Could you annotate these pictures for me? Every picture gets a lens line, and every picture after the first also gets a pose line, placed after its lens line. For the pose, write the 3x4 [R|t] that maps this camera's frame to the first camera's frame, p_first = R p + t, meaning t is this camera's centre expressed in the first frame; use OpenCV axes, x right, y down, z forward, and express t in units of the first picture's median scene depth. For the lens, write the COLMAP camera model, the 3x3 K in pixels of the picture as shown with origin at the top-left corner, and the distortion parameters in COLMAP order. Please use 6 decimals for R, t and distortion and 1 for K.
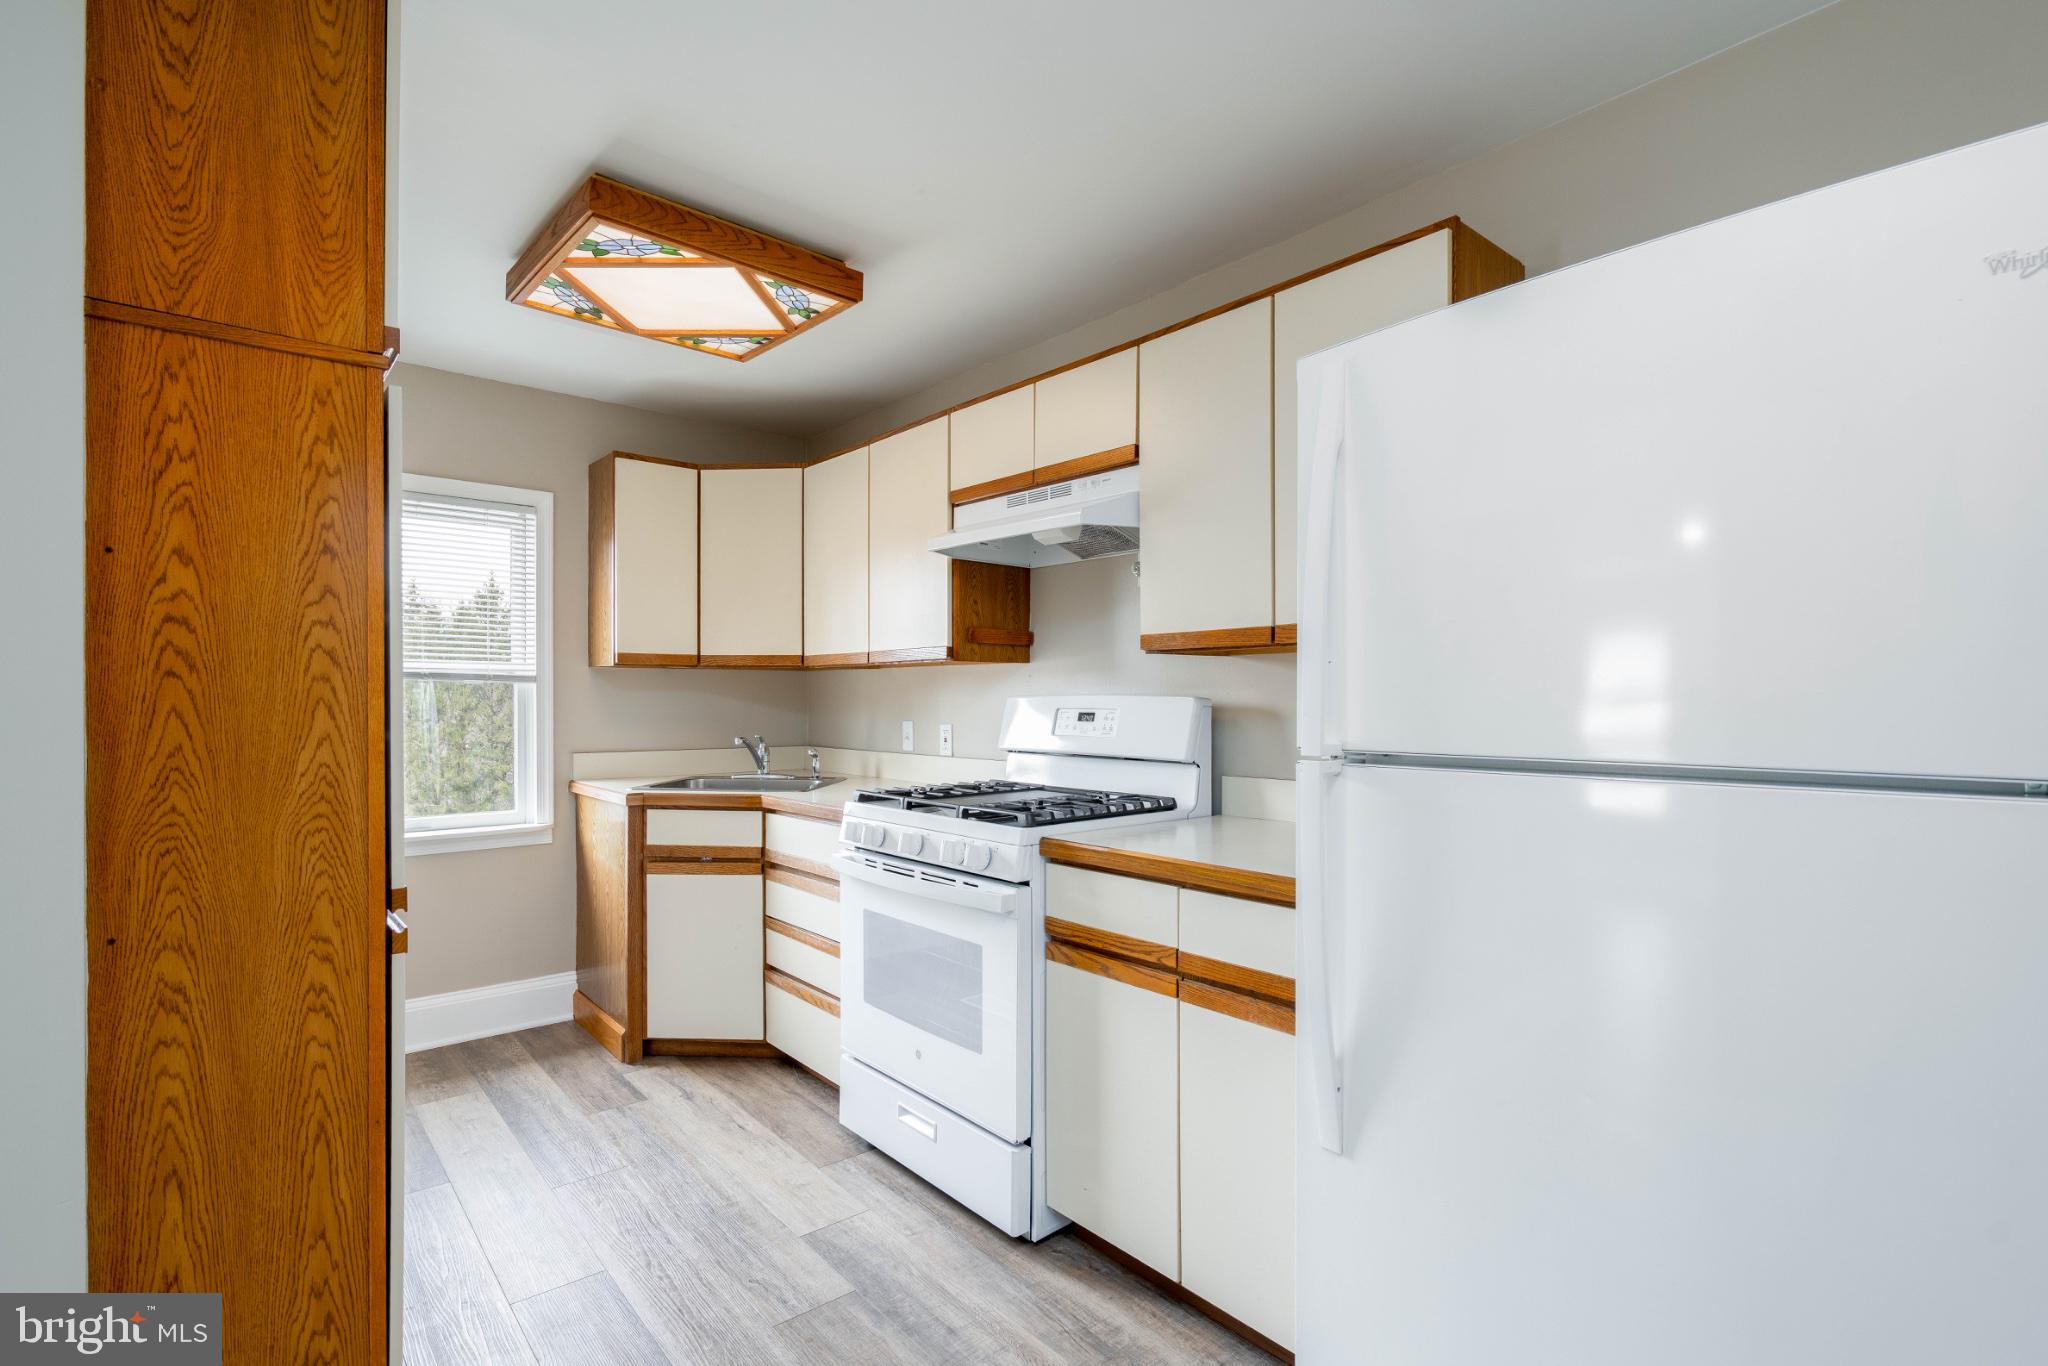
lens RADIAL K [[972.3, 0, 1023.4], [0, 972.3, 699.3], [0, 0, 1]] dist [0.013154, 0.001406]
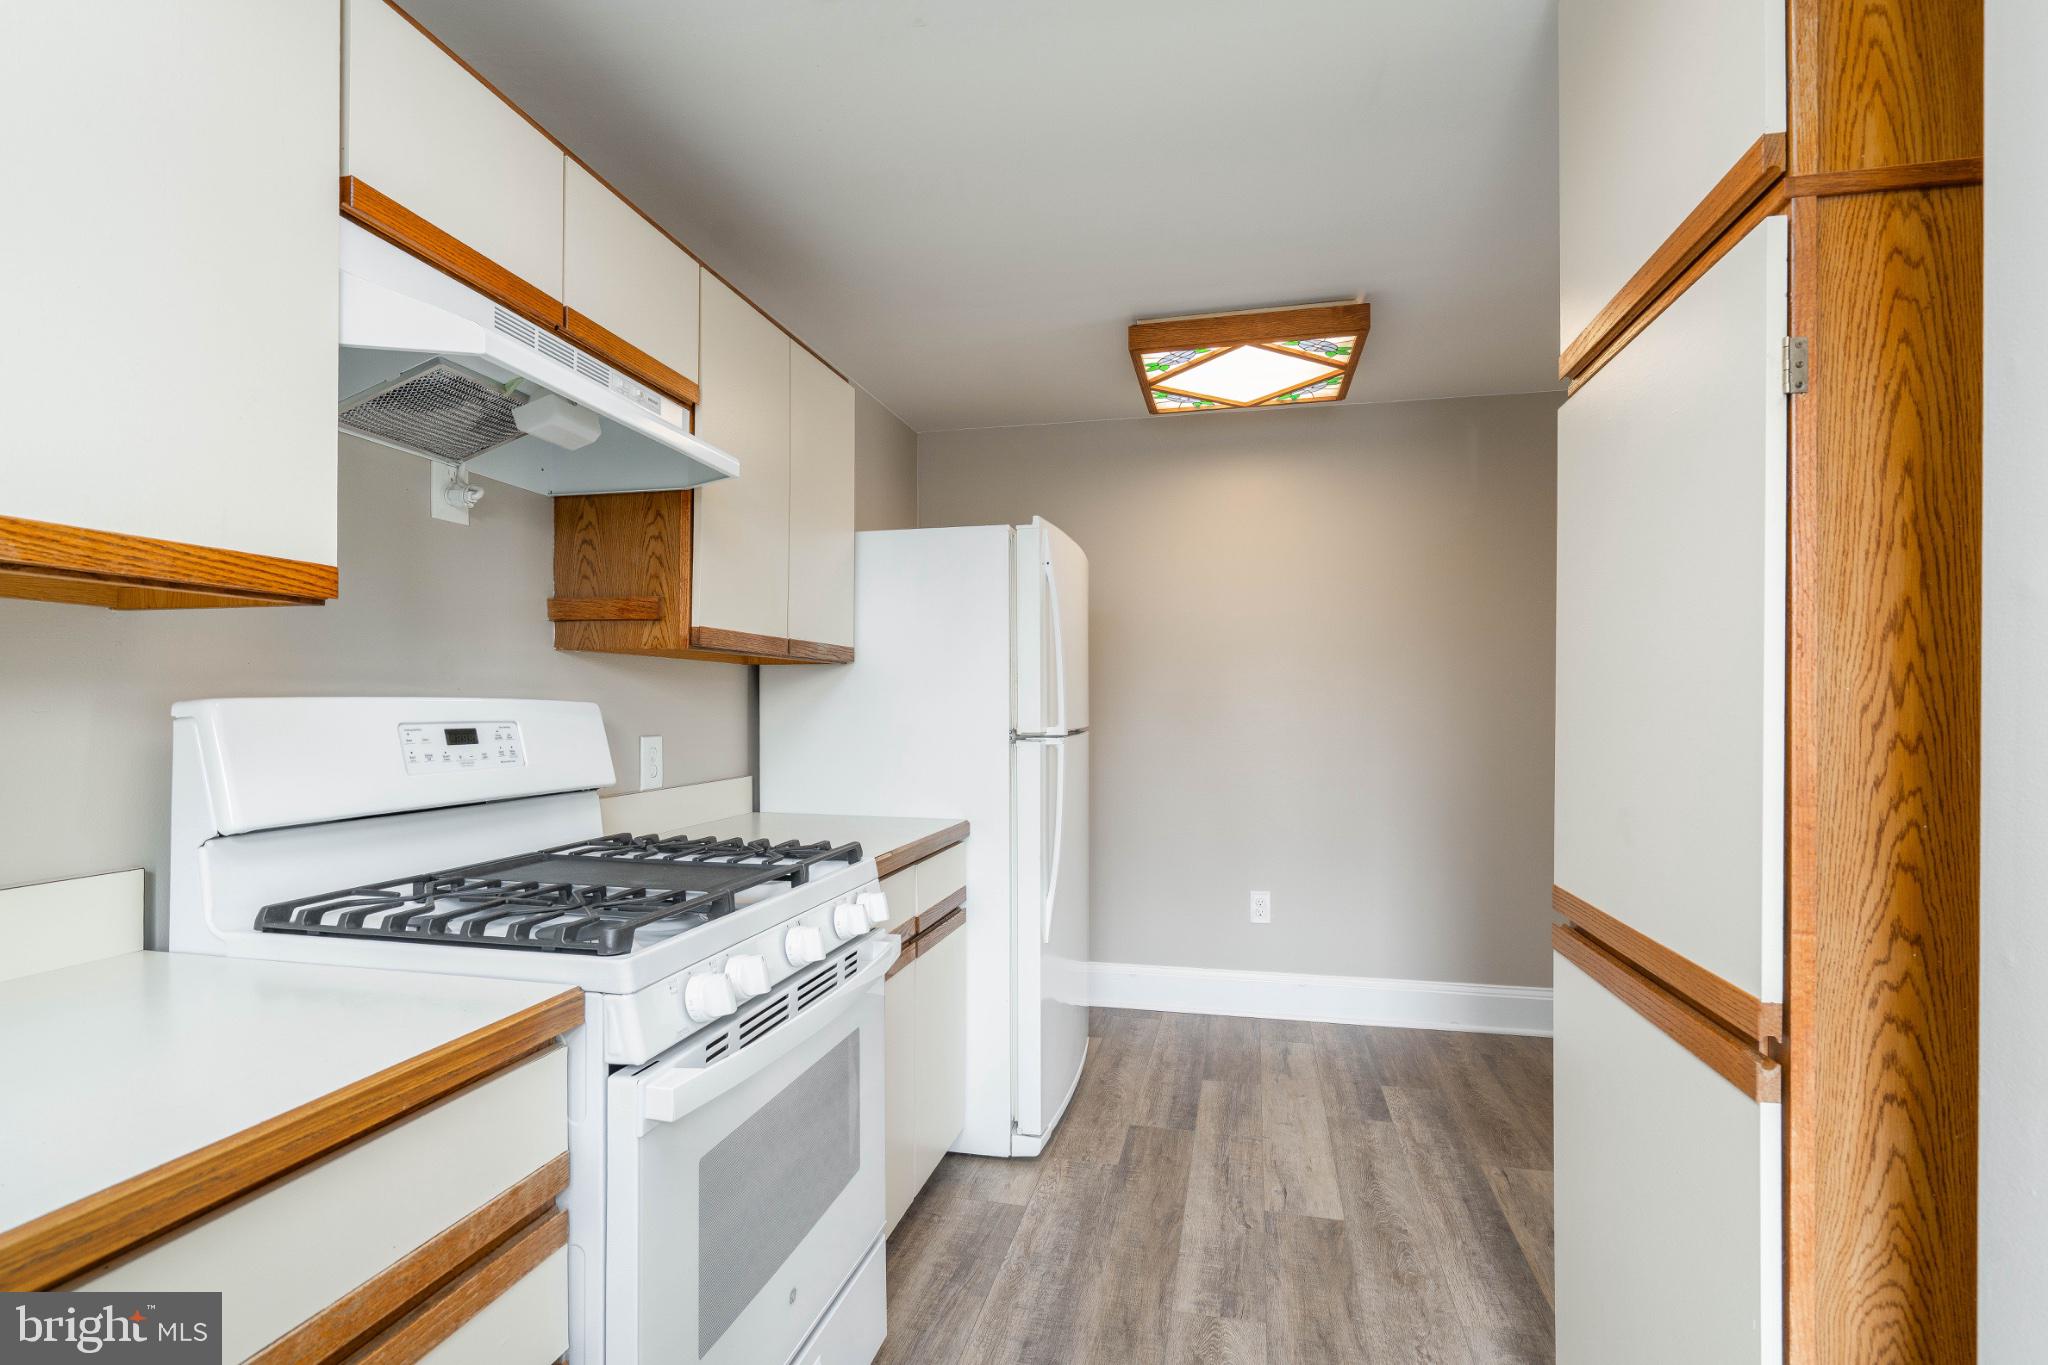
lens RADIAL K [[972.3, 0, 1020.3], [0, 972.3, 706.4], [0, 0, 1]] dist [0.013154, 0.001406]
pose [[-0.603132, 0.005497, 0.797622, -0.750726], [0.000461, 0.999978, -0.006543, 0.005387], [-0.797641, -0.003578, -0.603122, 1.393372]]
